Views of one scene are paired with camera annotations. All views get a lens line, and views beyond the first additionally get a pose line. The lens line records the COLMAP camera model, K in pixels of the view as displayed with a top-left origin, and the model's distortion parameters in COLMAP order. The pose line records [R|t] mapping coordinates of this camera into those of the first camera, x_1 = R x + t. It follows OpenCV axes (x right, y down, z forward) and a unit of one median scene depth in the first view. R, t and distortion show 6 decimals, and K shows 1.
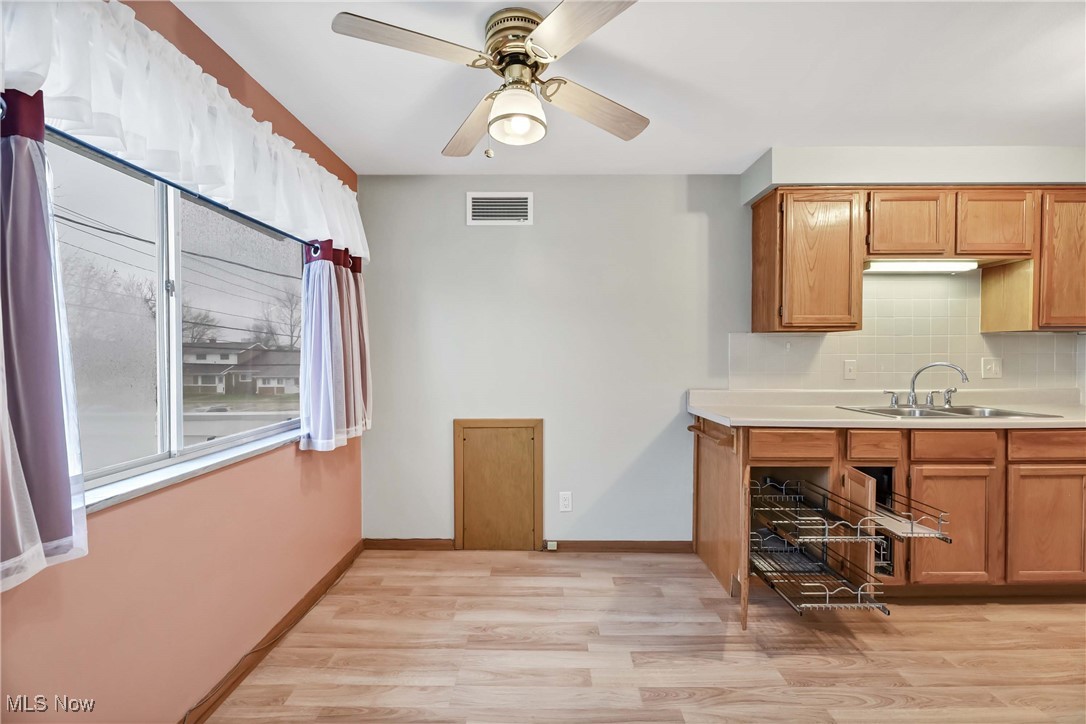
lens RADIAL K [[453.2, 0, 543.0], [0, 453.2, 362.0], [0, 0, 1]] dist [0.000458, -0.000012]
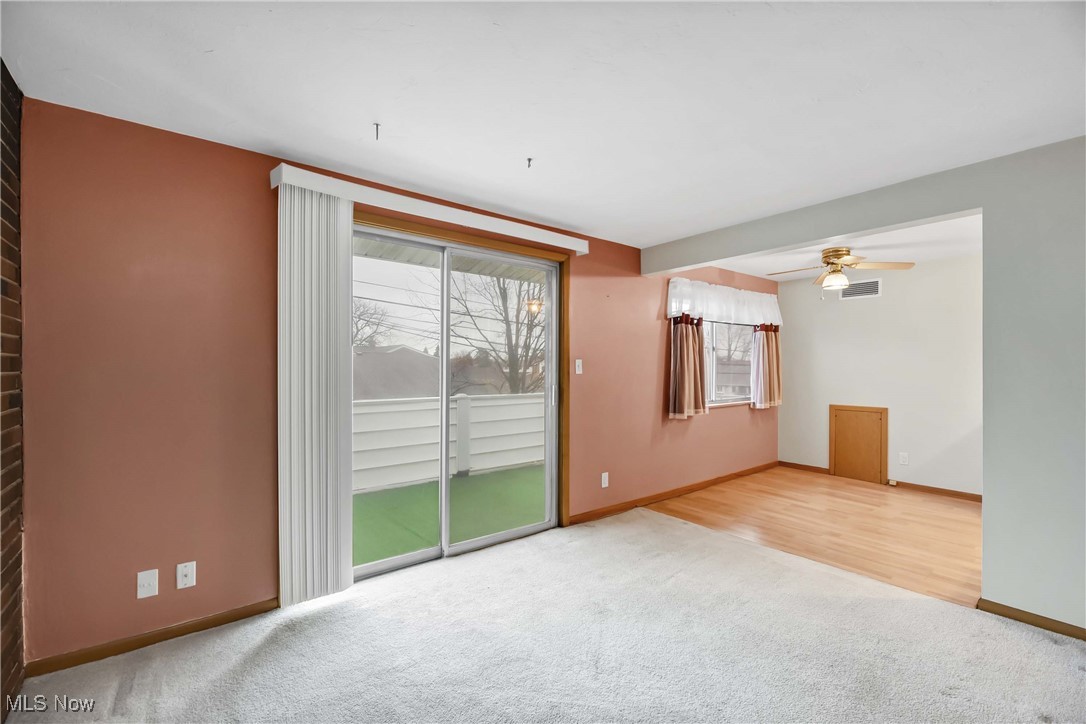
lens RADIAL K [[450.2, 0, 541.0], [0, 450.2, 368.9], [0, 0, 1]] dist [-0.002055, -0.000641]
pose [[0.616630, 0.010886, -0.787178, 0.618648], [-0.015464, 0.999879, 0.001714, -0.006618], [0.787101, 0.011116, 0.616724, -1.270453]]
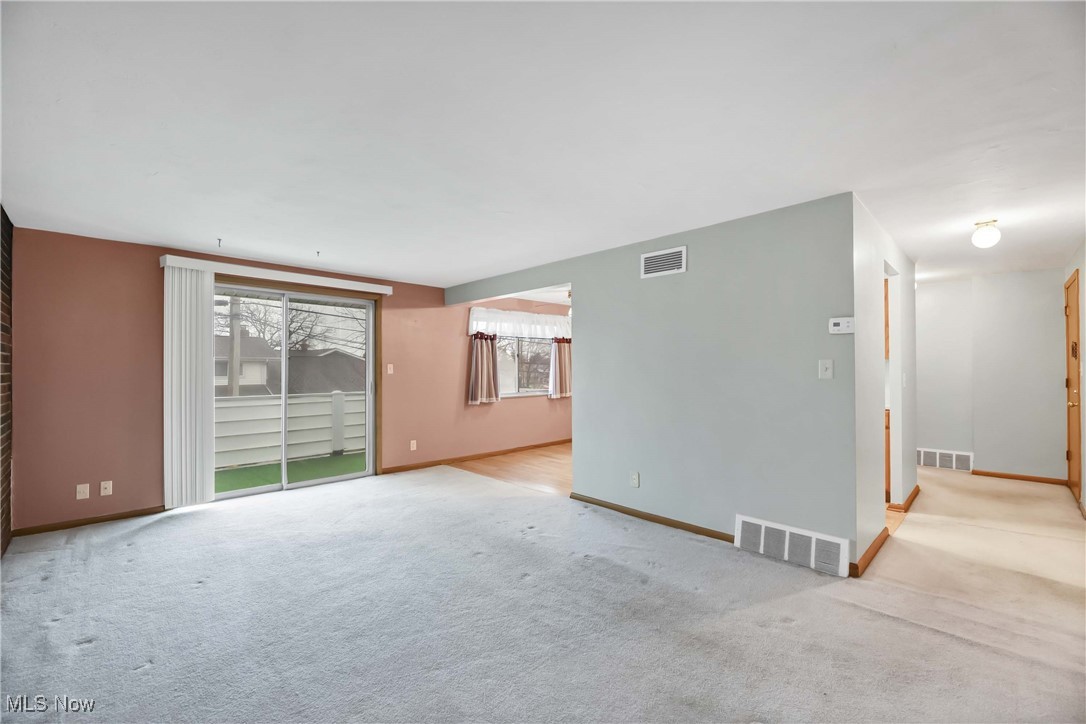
lens RADIAL K [[452.9, 0, 538.7], [0, 452.9, 365.5], [0, 0, 1]] dist [-0.003214, -0.000539]
pose [[0.694768, -0.002355, -0.719230, 1.669259], [-0.009753, 0.999872, -0.012695, -0.008771], [0.719168, 0.015834, 0.694656, -1.285403]]
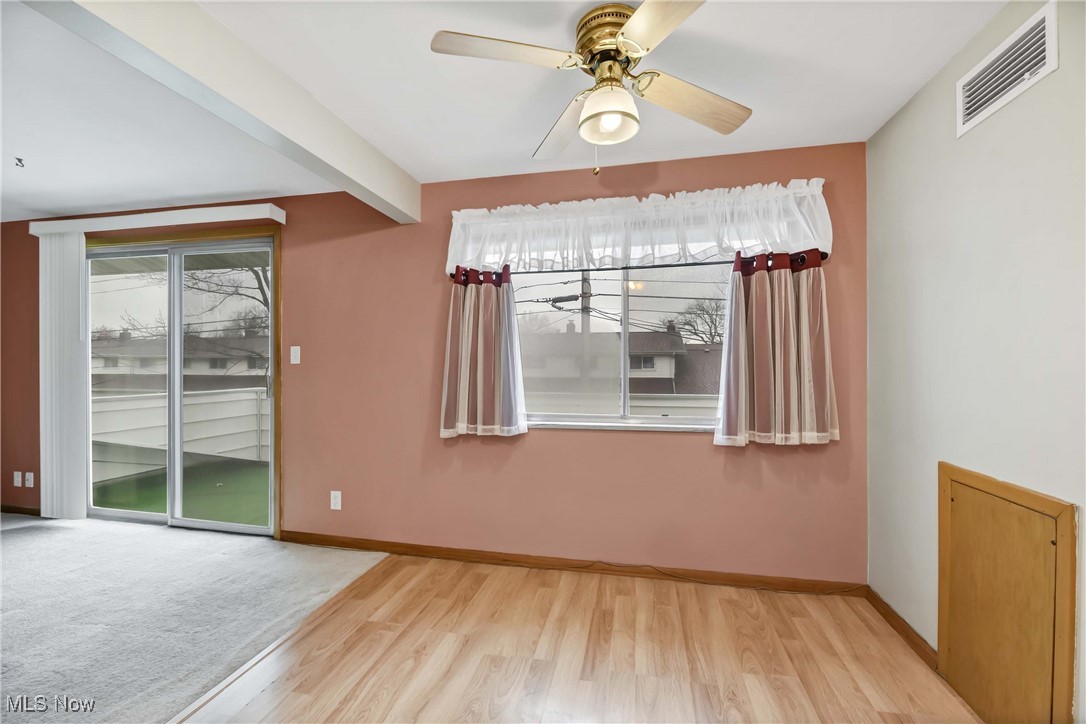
lens RADIAL K [[452.9, 0, 538.7], [0, 452.9, 365.5], [0, 0, 1]] dist [-0.003214, -0.000539]
pose [[-0.205095, 0.008037, -0.978709, 0.606537], [-0.013677, 0.999845, 0.011076, -0.005565], [0.978646, 0.015657, -0.204954, 0.686726]]
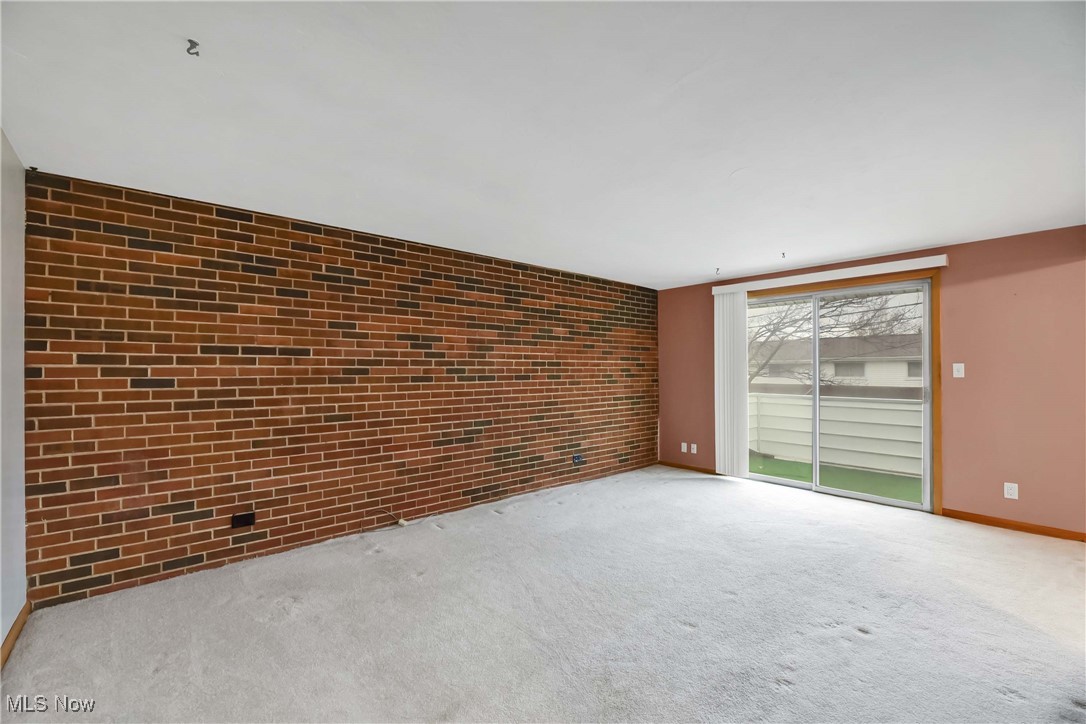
lens RADIAL K [[450.2, 0, 541.0], [0, 450.2, 368.9], [0, 0, 1]] dist [-0.002055, -0.000641]
pose [[-0.755519, 0.002223, -0.655122, 1.657173], [-0.003943, 0.999961, 0.007941, -0.023915], [0.655114, 0.008583, -0.755481, -0.006487]]
